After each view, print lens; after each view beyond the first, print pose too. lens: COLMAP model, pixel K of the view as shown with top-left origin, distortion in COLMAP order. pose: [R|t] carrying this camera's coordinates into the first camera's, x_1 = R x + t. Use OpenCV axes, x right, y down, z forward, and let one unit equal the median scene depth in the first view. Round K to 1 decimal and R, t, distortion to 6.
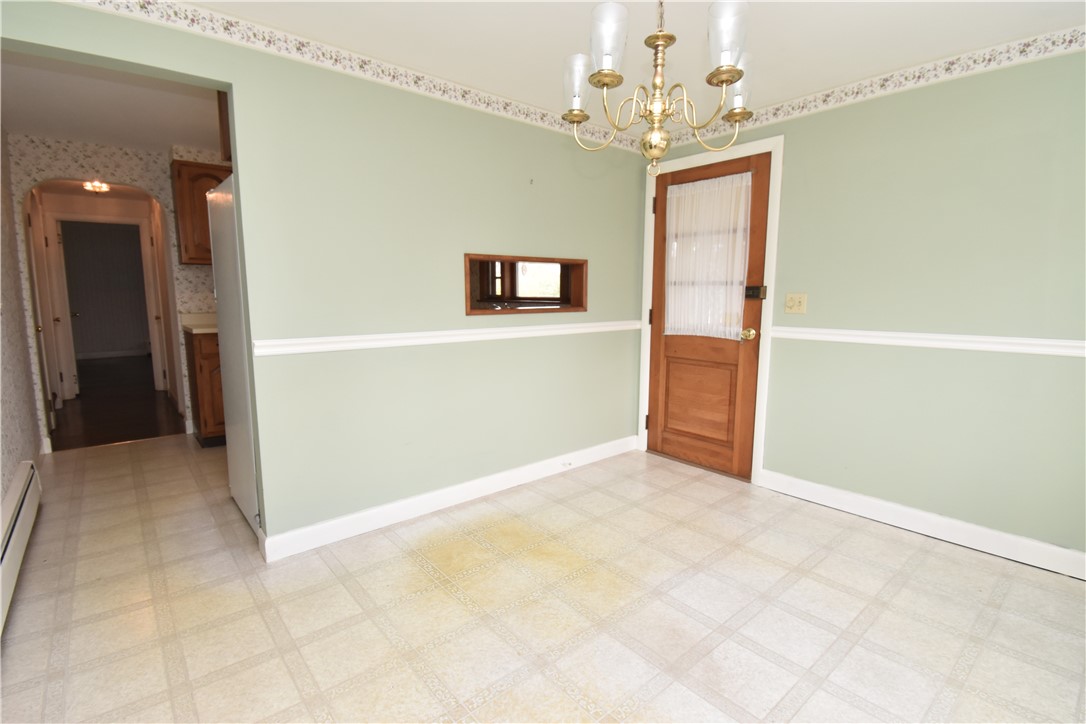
lens RADIAL K [[509.2, 0, 542.7], [0, 509.2, 365.5], [0, 0, 1]] dist [0.026584, -0.030135]
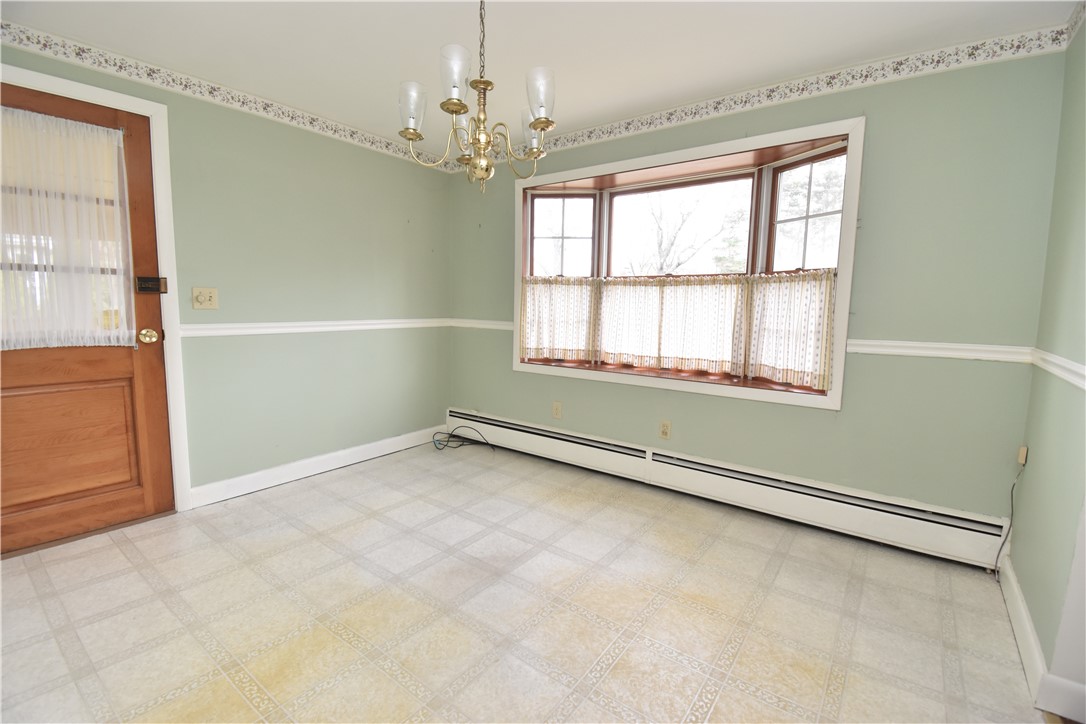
lens RADIAL K [[483.9, 0, 545.1], [0, 483.9, 363.1], [0, 0, 1]] dist [0.026383, -0.028546]
pose [[-0.225329, -0.124051, 0.966353, -0.594399], [0.119614, 0.980835, 0.153801, -0.077252], [-0.966912, 0.150245, -0.206172, 0.686698]]
